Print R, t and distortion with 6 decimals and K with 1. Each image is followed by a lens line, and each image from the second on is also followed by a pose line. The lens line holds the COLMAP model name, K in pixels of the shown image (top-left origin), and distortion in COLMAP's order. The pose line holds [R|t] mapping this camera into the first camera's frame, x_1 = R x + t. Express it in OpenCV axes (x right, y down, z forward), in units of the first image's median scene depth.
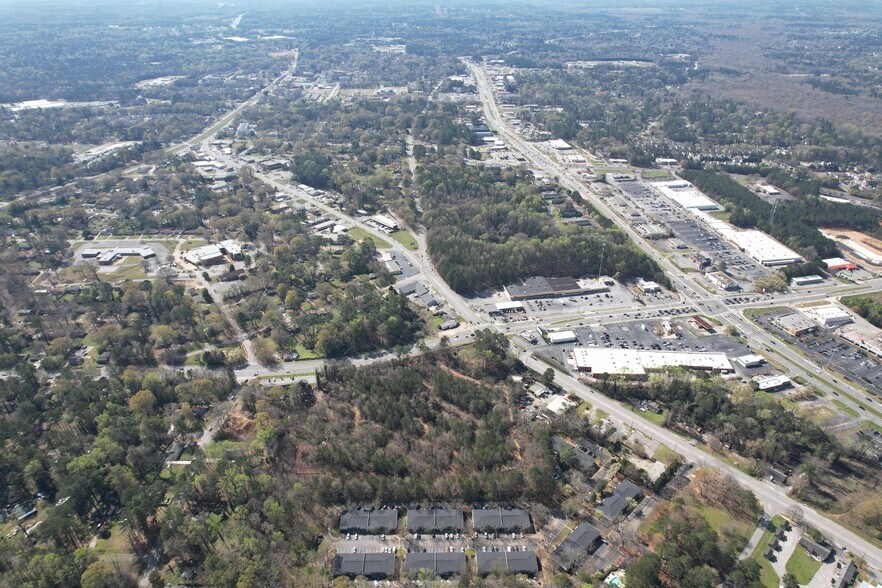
lens RADIAL K [[565.1, 0, 441.8], [0, 565.1, 296.0], [0, 0, 1]] dist [-0.073400, 0.066799]
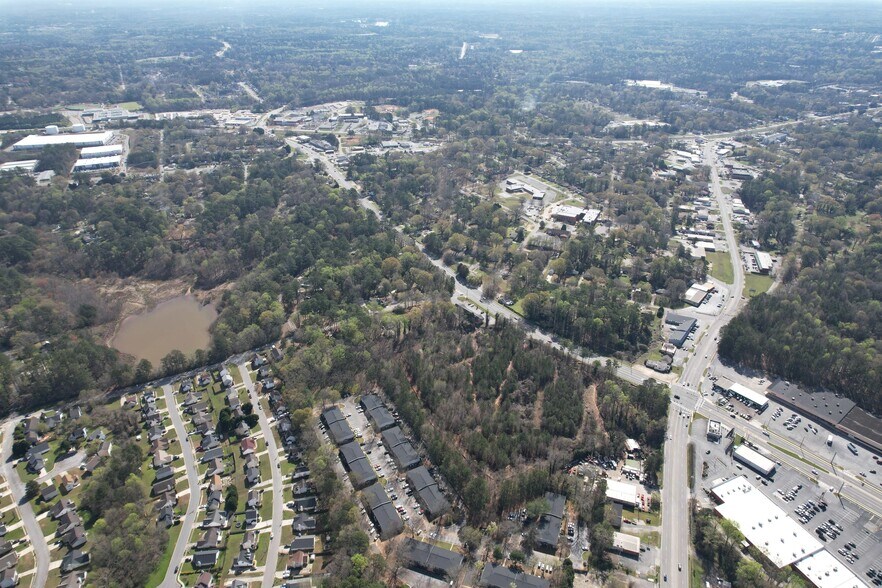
lens RADIAL K [[565.1, 0, 442.1], [0, 565.1, 294.1], [0, 0, 1]] dist [-0.073400, 0.066799]
pose [[0.446295, 0.435058, -0.782014, 0.449948], [-0.443571, 0.866510, 0.228921, -0.085964], [0.777217, 0.244712, 0.579698, 0.214028]]
